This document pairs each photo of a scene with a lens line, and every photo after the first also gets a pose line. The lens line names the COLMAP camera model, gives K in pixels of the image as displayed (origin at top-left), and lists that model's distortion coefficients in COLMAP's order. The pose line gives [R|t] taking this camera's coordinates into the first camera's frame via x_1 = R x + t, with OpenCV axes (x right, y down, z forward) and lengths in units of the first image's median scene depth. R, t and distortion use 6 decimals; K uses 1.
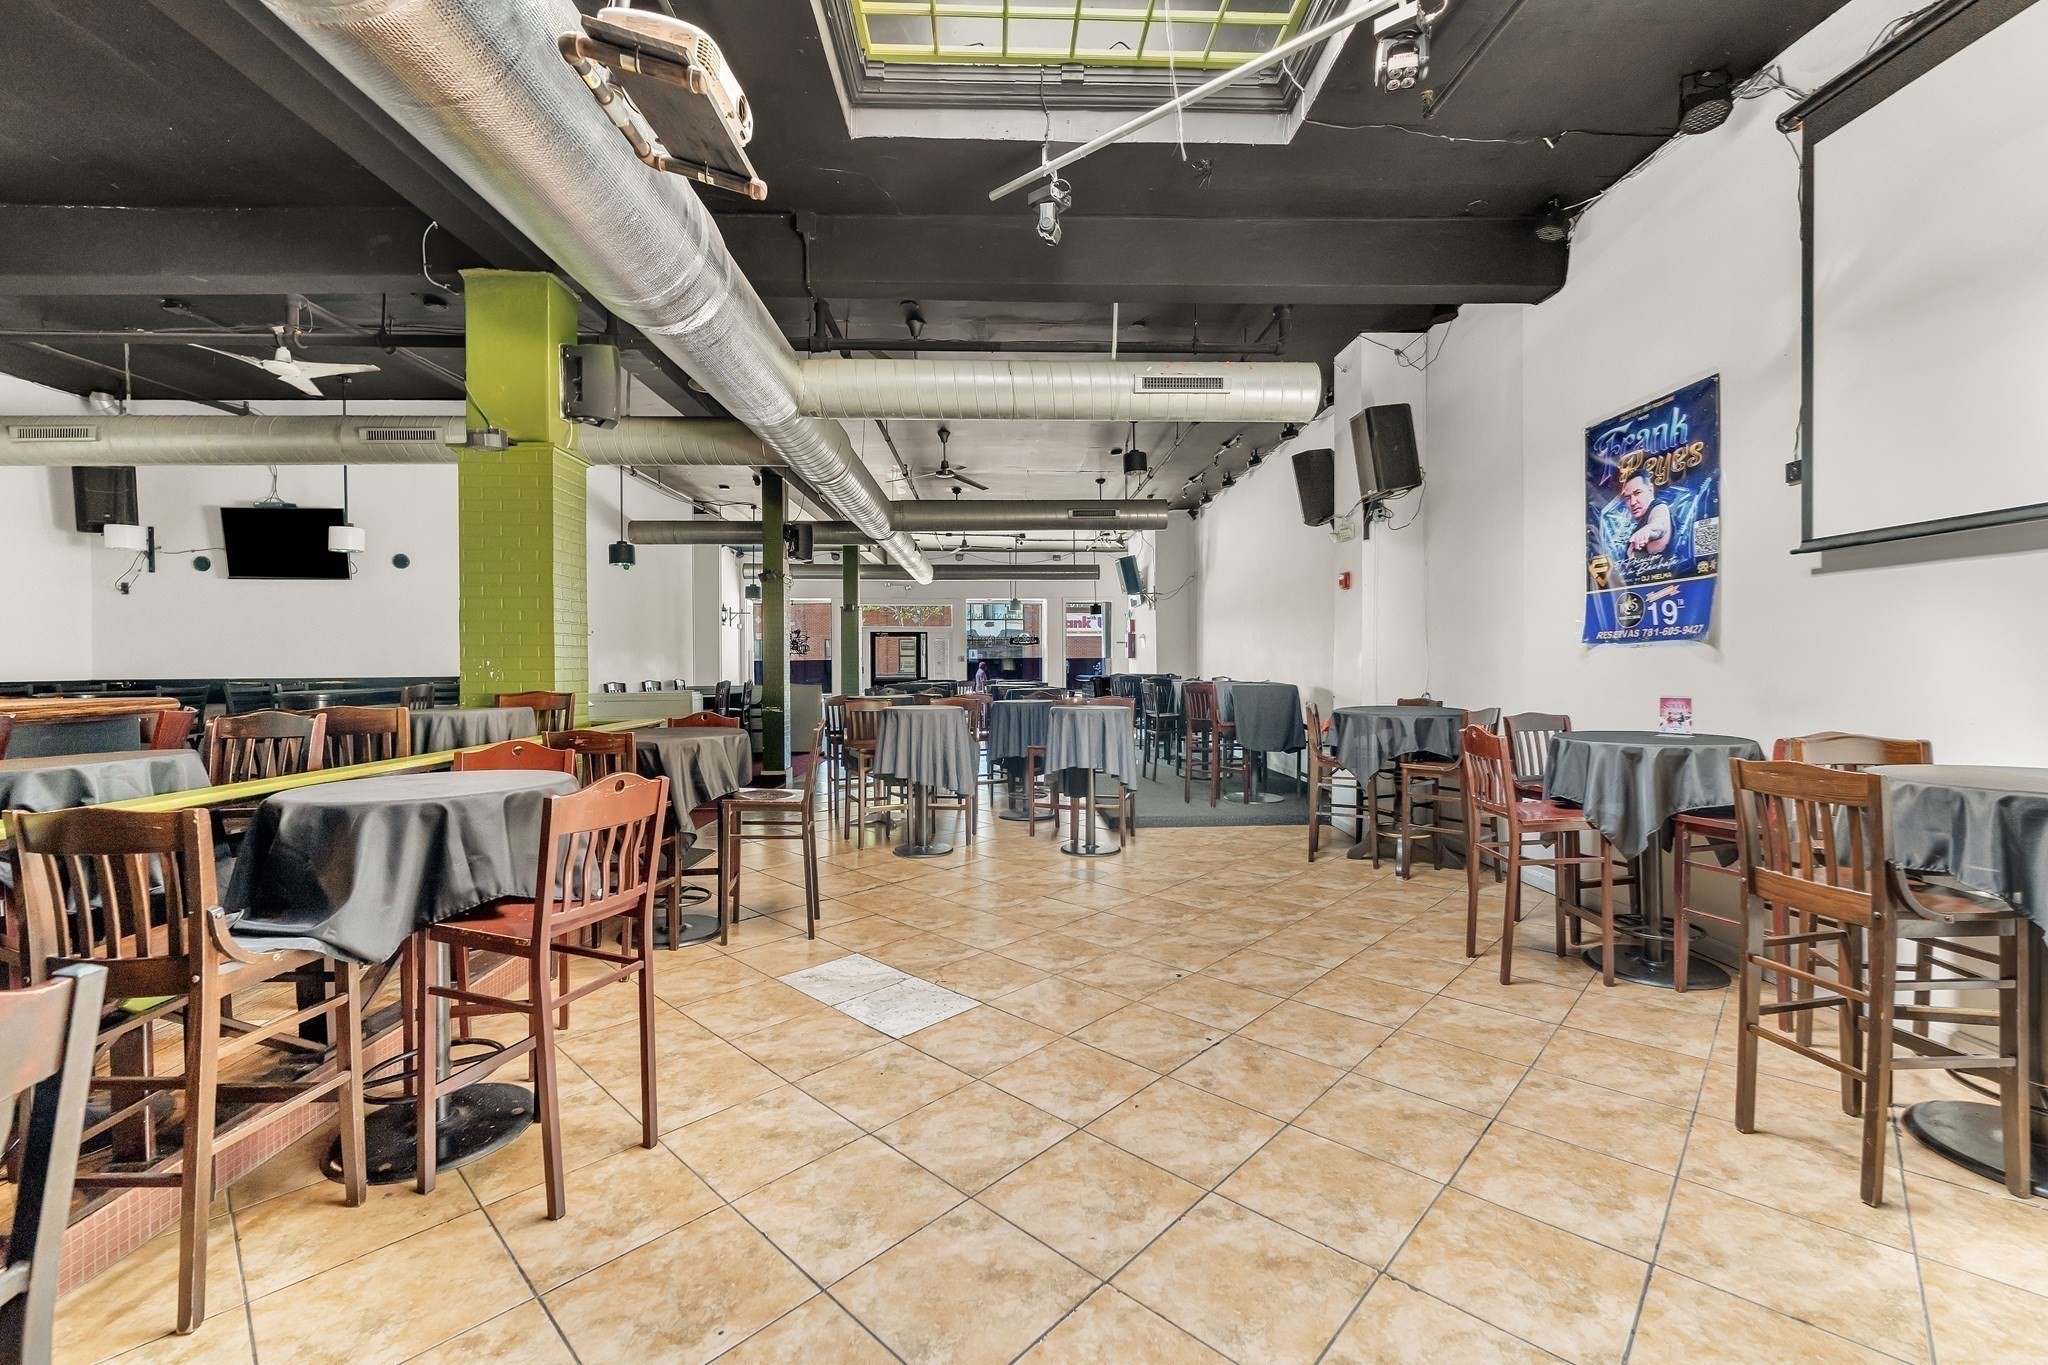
lens RADIAL K [[847.4, 0, 1023.2], [0, 847.4, 673.2], [0, 0, 1]] dist [0.002381, 0.000344]
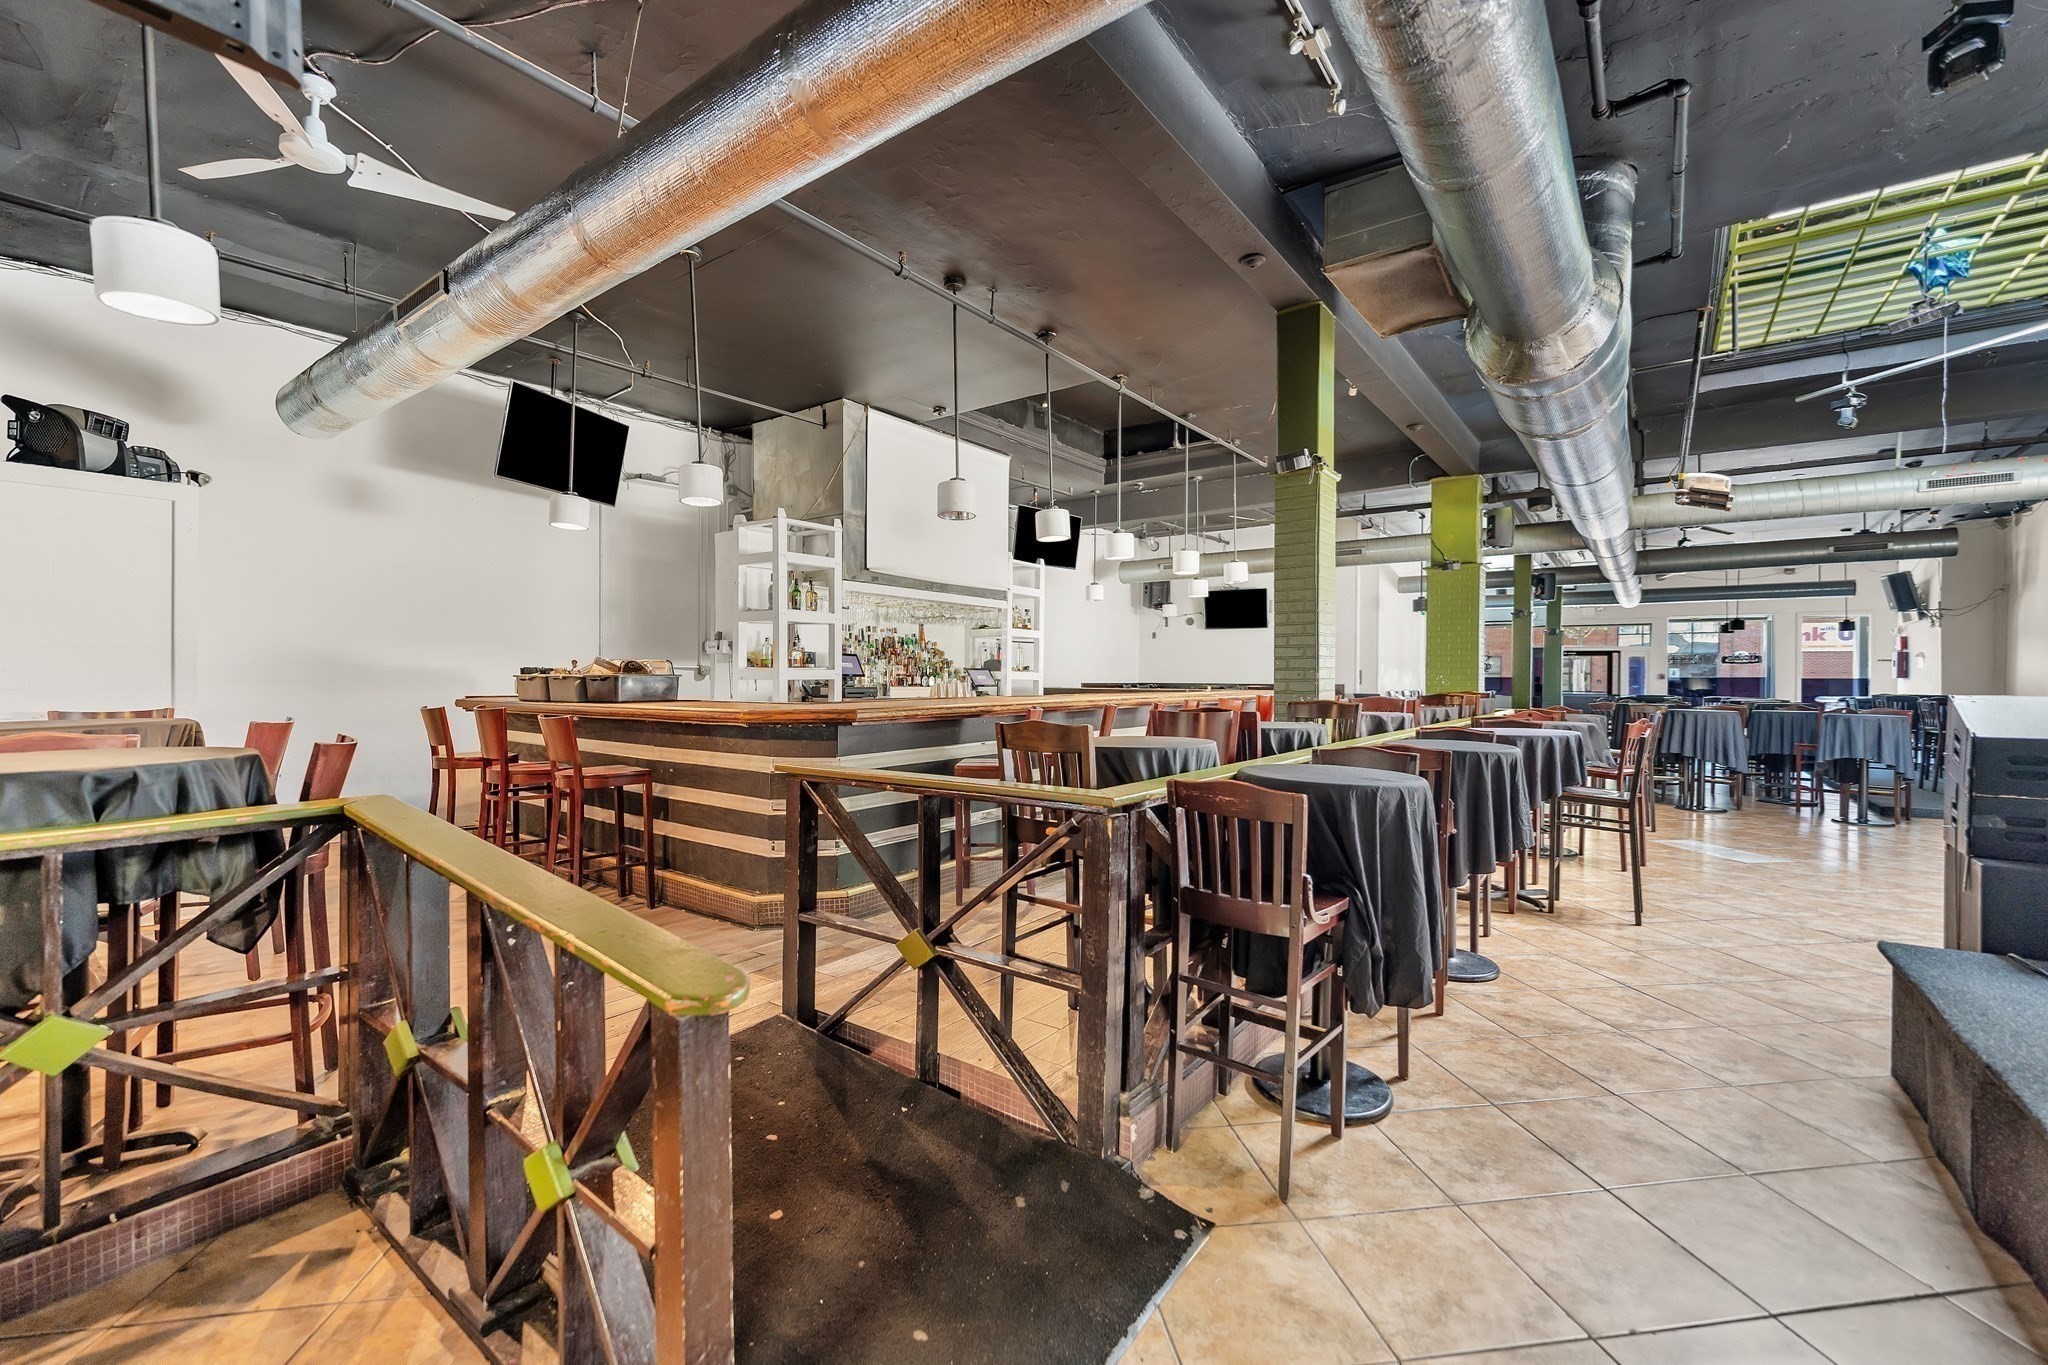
lens RADIAL K [[839.2, 0, 1021.6], [0, 839.2, 680.0], [0, 0, 1]] dist [0.001339, 0.000221]
pose [[0.779993, 0.014540, -0.625620, -0.080673], [-0.019794, 0.999803, -0.001442, 0.007879], [0.625475, 0.013508, 0.780127, -0.537318]]
